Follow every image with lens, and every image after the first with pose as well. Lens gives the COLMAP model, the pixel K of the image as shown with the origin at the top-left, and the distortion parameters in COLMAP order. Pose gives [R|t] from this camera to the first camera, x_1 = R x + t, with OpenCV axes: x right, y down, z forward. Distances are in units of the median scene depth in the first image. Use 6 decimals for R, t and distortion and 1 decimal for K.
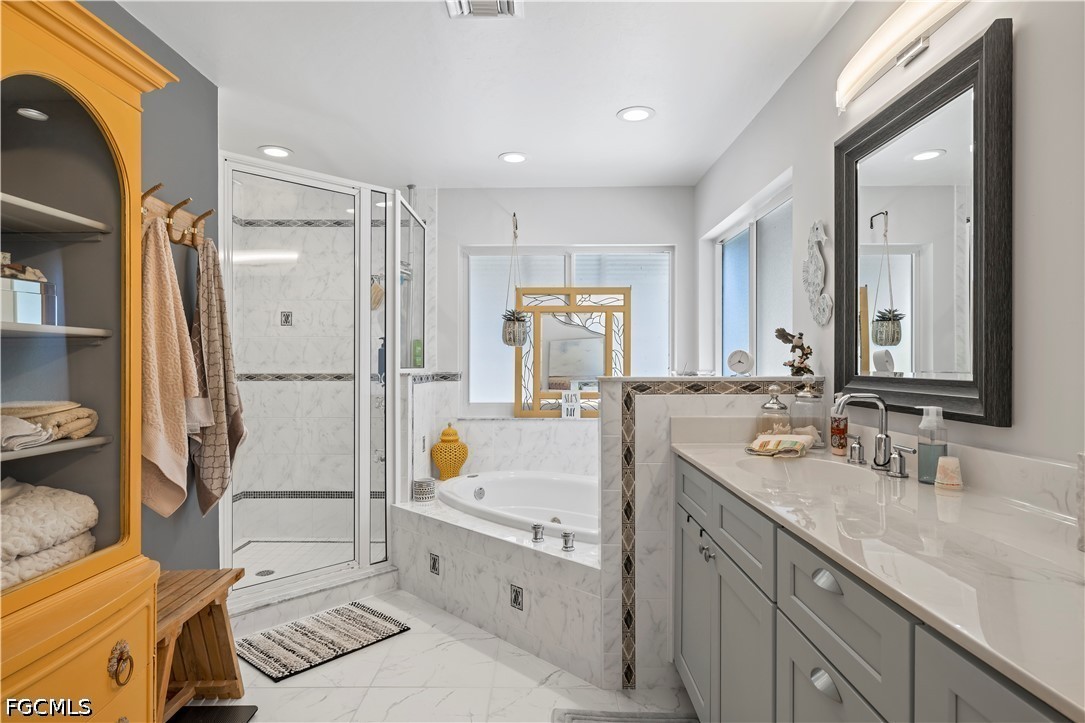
lens RADIAL K [[599.3, 0, 543.4], [0, 599.3, 363.5], [0, 0, 1]] dist [-0.000013, 0.001083]
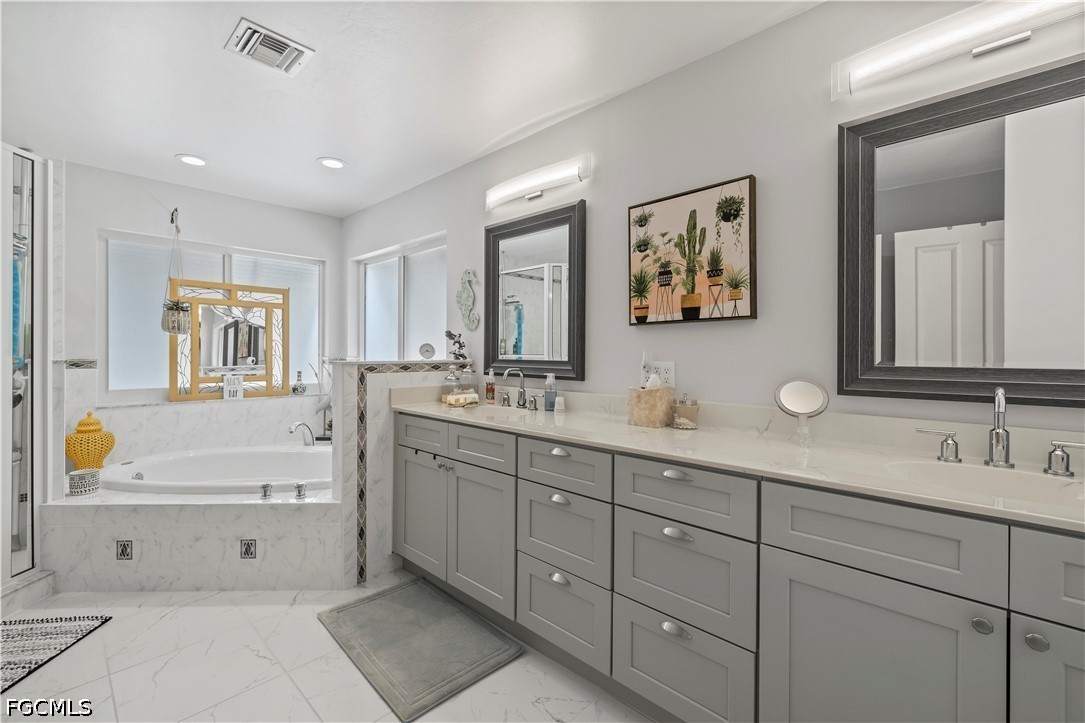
lens RADIAL K [[457.2, 0, 536.0], [0, 457.2, 355.7], [0, 0, 1]] dist [0.002688, -0.000057]
pose [[0.690453, -0.000235, 0.723377, -0.285758], [-0.006112, 0.999962, 0.006159, 0.000601], [-0.723351, -0.008674, 0.690426, -0.027163]]
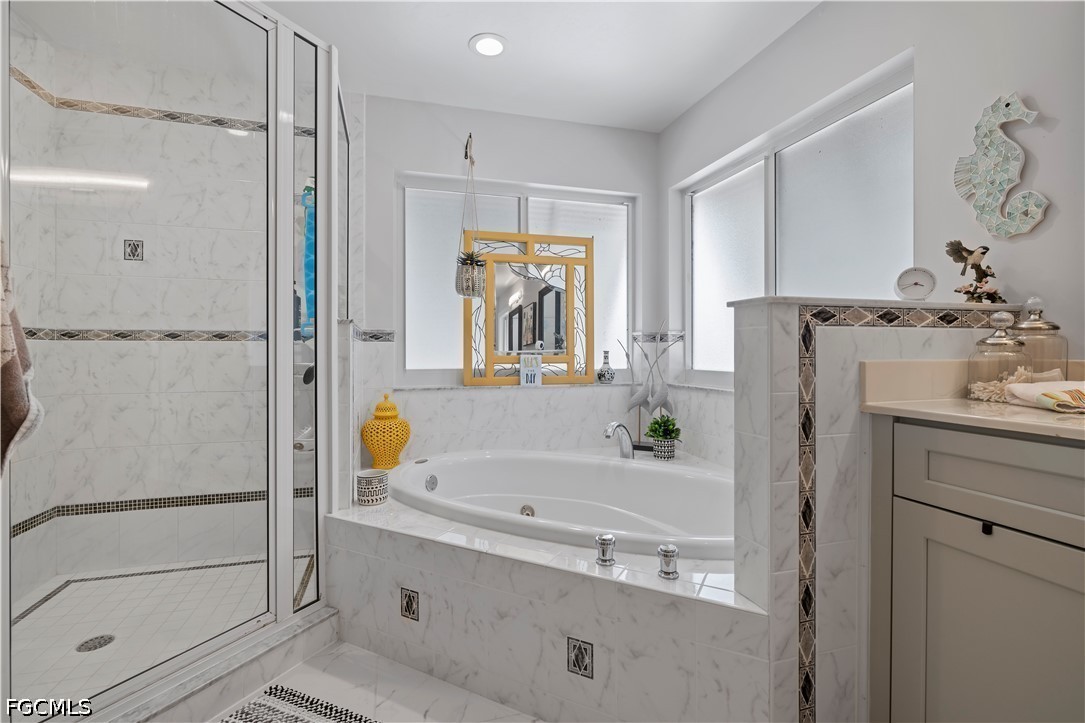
lens RADIAL K [[496.8, 0, 547.5], [0, 496.8, 350.7], [0, 0, 1]] dist [-0.002985, 0.000357]
pose [[0.955593, -0.001826, 0.294684, -0.215806], [0.001367, 0.999998, 0.001763, 0.061922], [-0.294686, -0.001282, 0.955593, 0.478297]]
